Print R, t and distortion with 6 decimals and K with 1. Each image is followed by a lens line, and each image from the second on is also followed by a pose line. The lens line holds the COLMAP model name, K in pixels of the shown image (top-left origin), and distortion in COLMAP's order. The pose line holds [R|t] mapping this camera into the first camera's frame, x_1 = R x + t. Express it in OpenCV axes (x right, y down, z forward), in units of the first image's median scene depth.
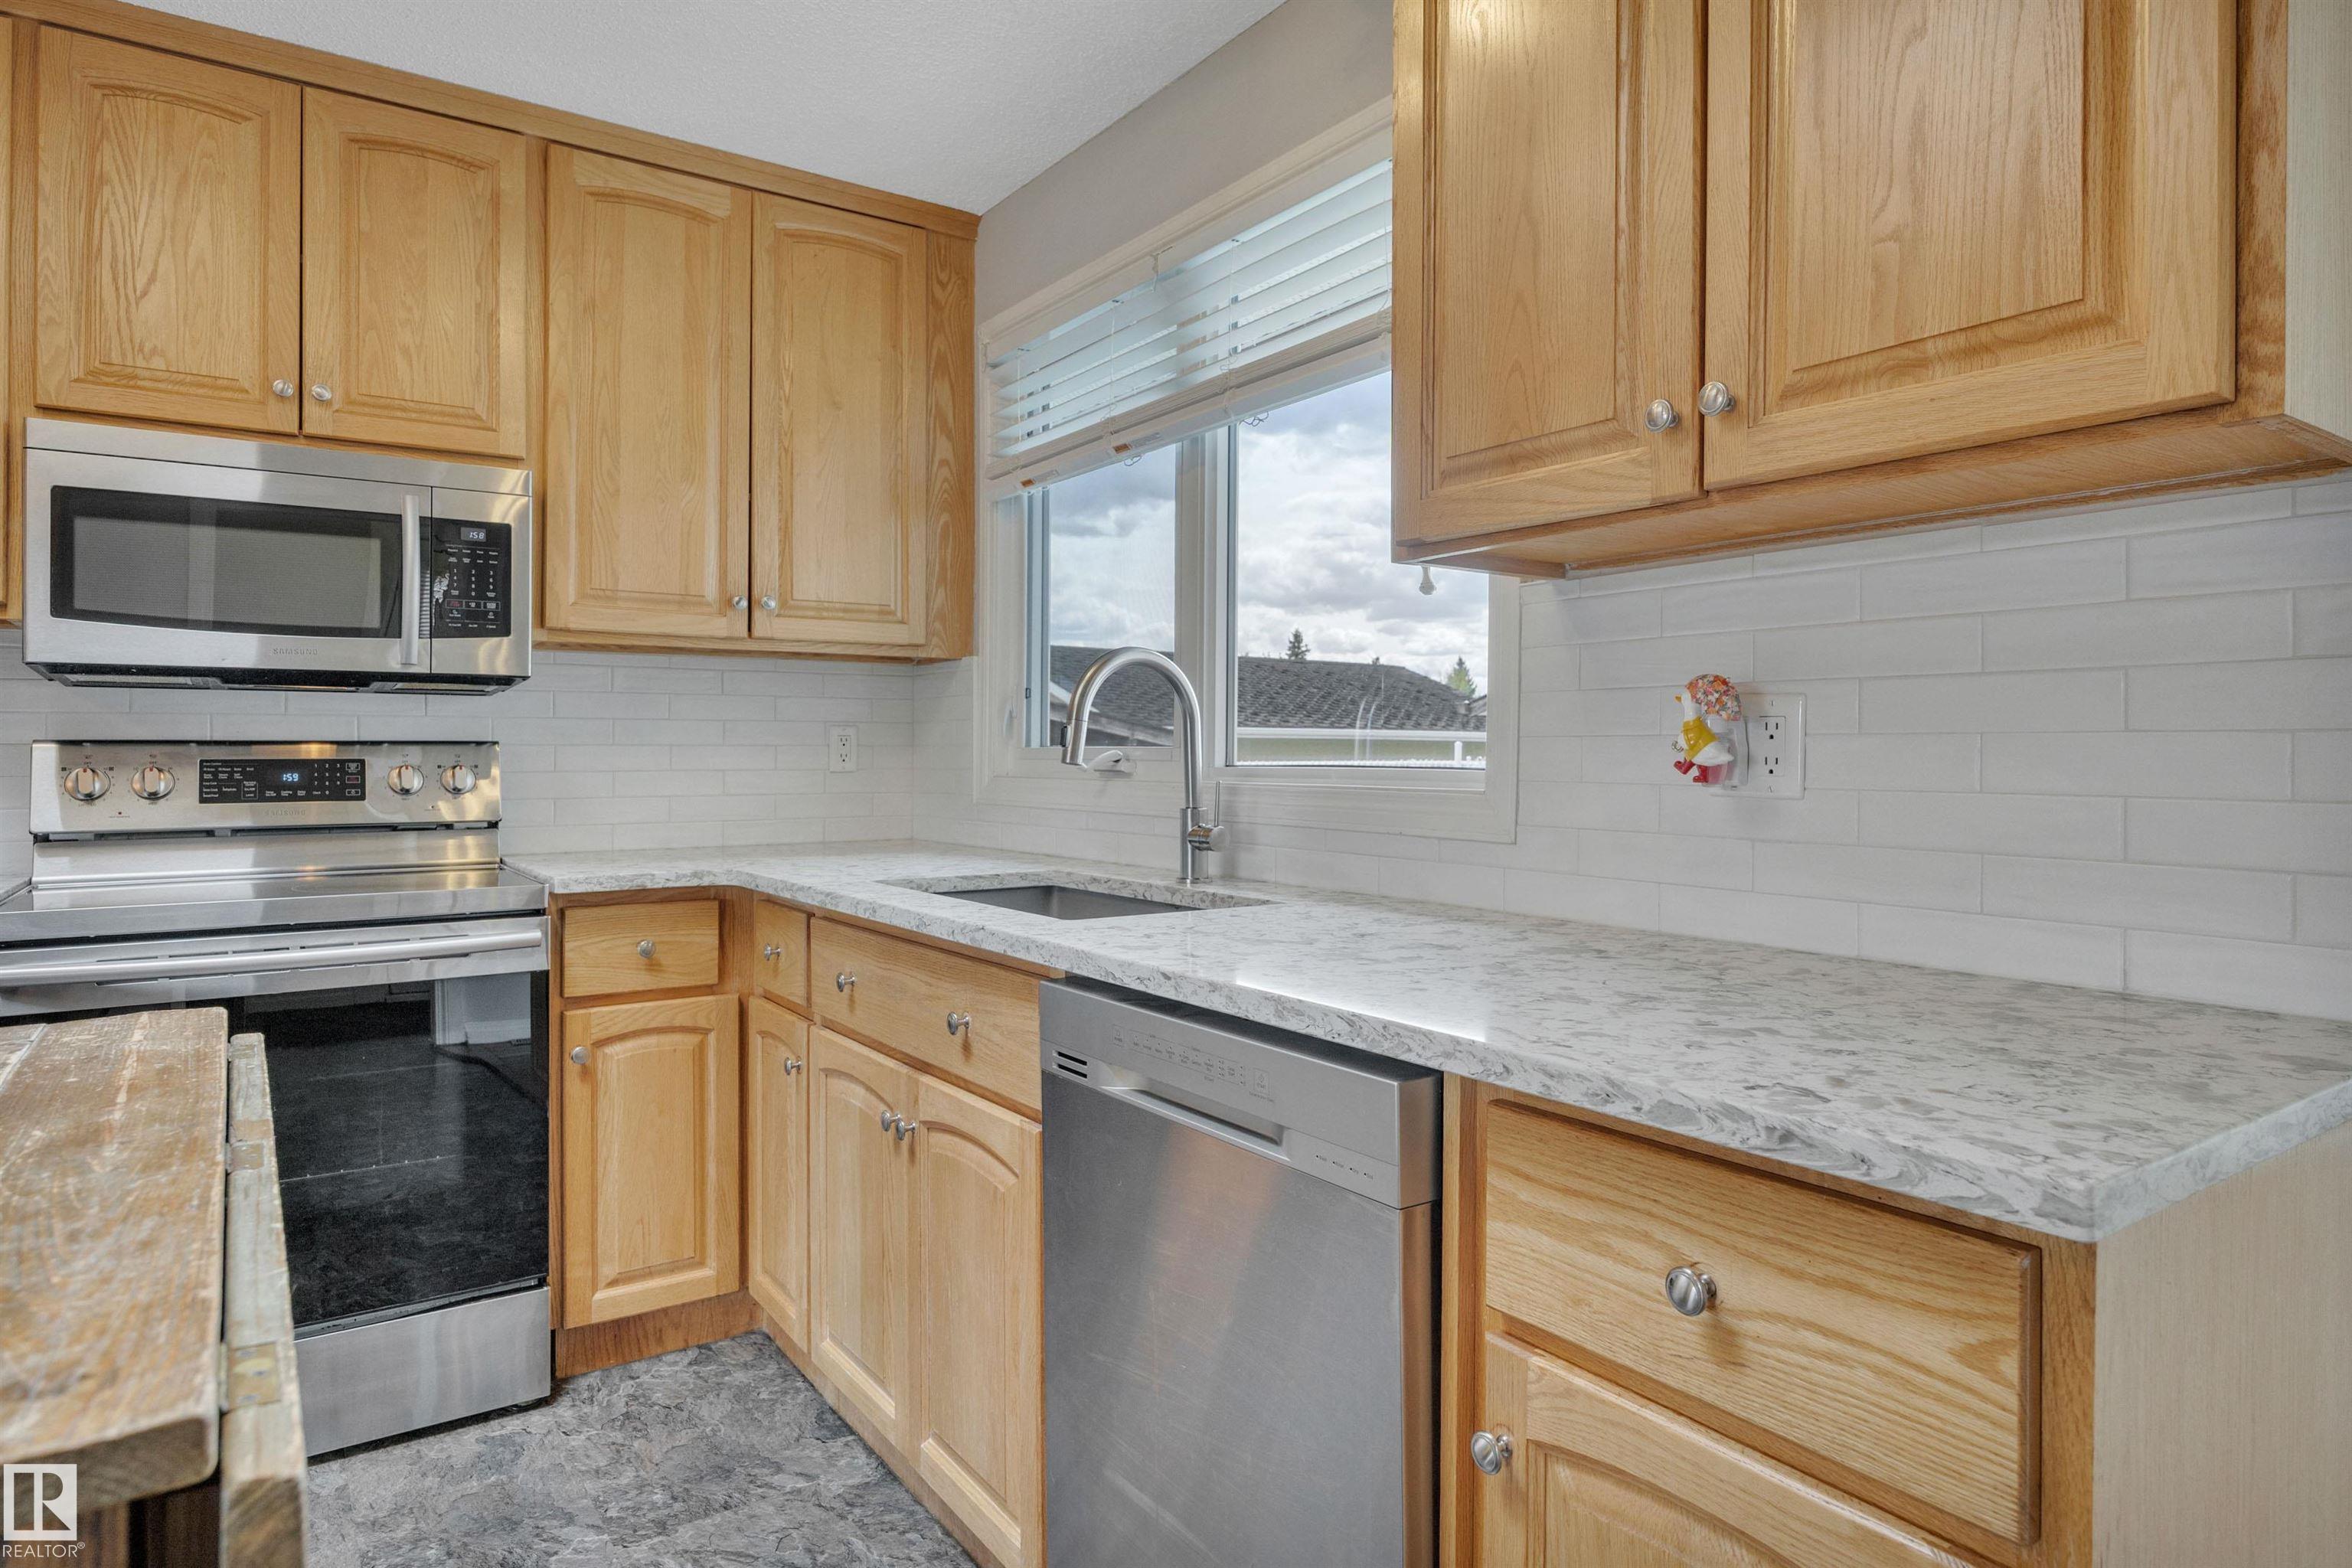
lens RADIAL K [[1357.7, 0, 1175.2], [0, 1357.7, 747.0], [0, 0, 1]] dist [0.001975, -0.002018]
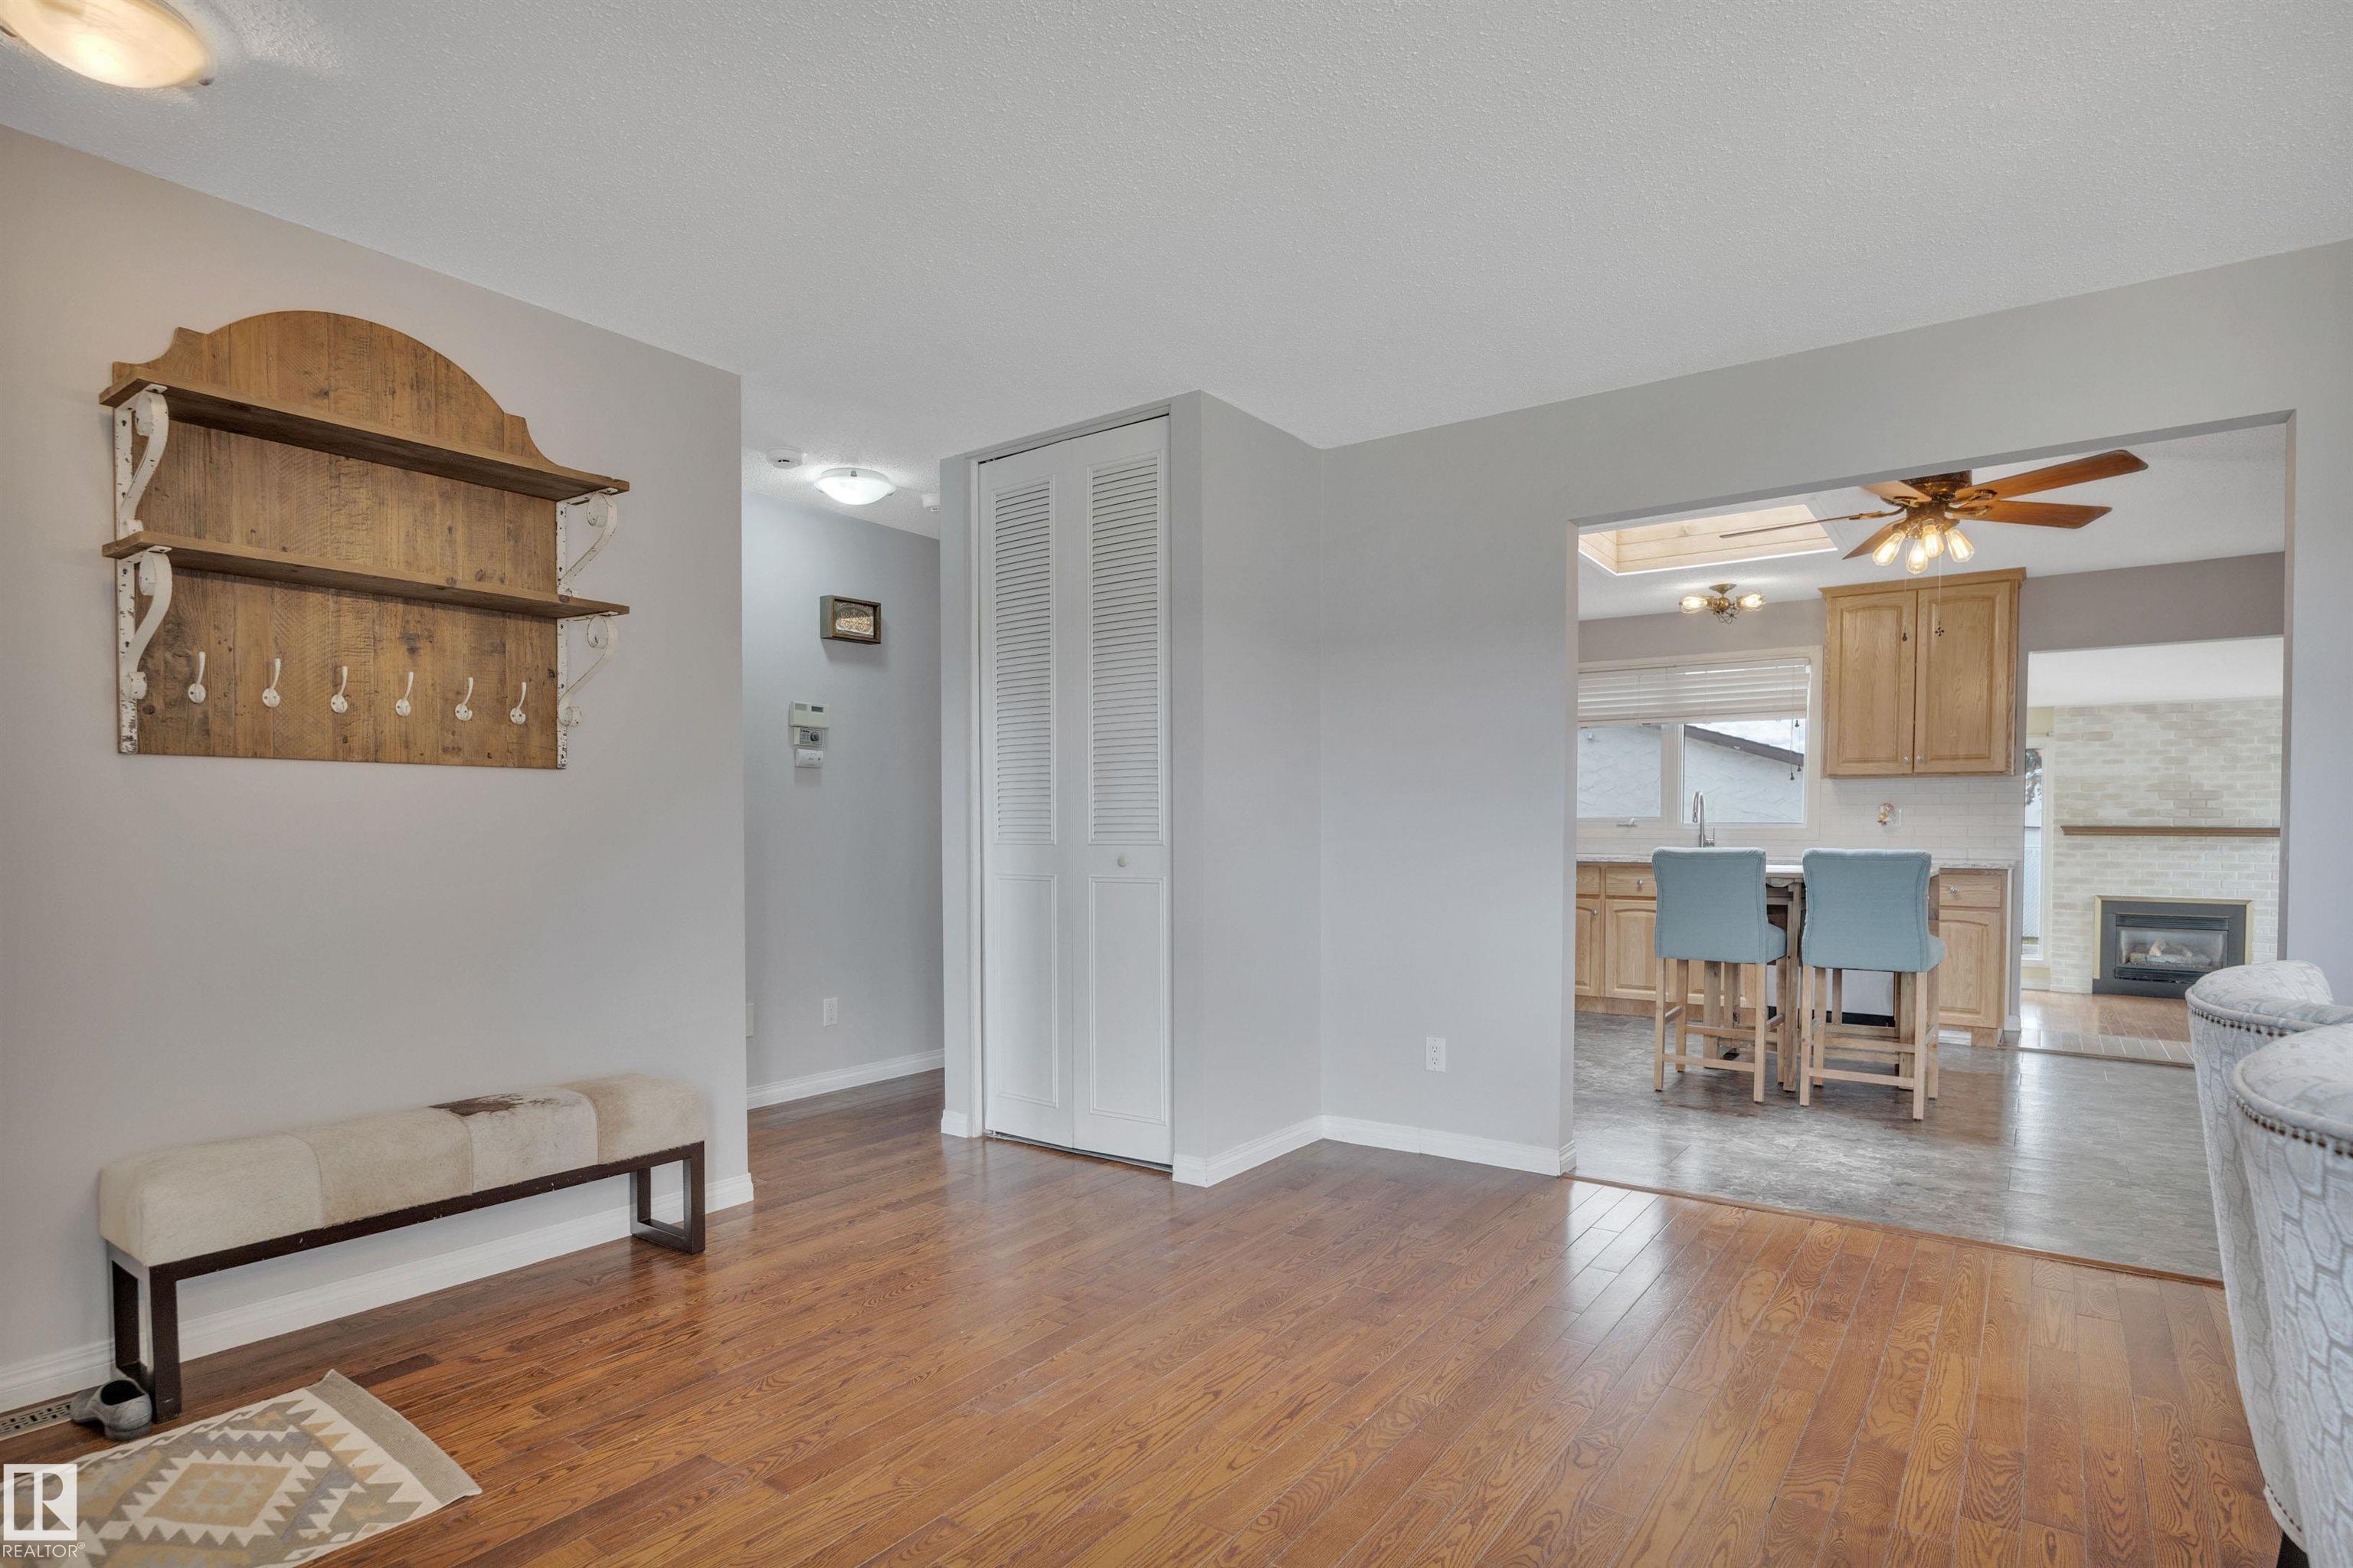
lens RADIAL K [[1242.6, 0, 1172.8], [0, 1242.6, 857.1], [0, 0, 1]] dist [-0.000452, -0.001256]
pose [[0.940000, -0.010348, 0.341018, -2.215637], [-0.000657, 0.999483, 0.032140, -0.000609], [-0.341174, -0.030436, 0.939507, -1.463932]]
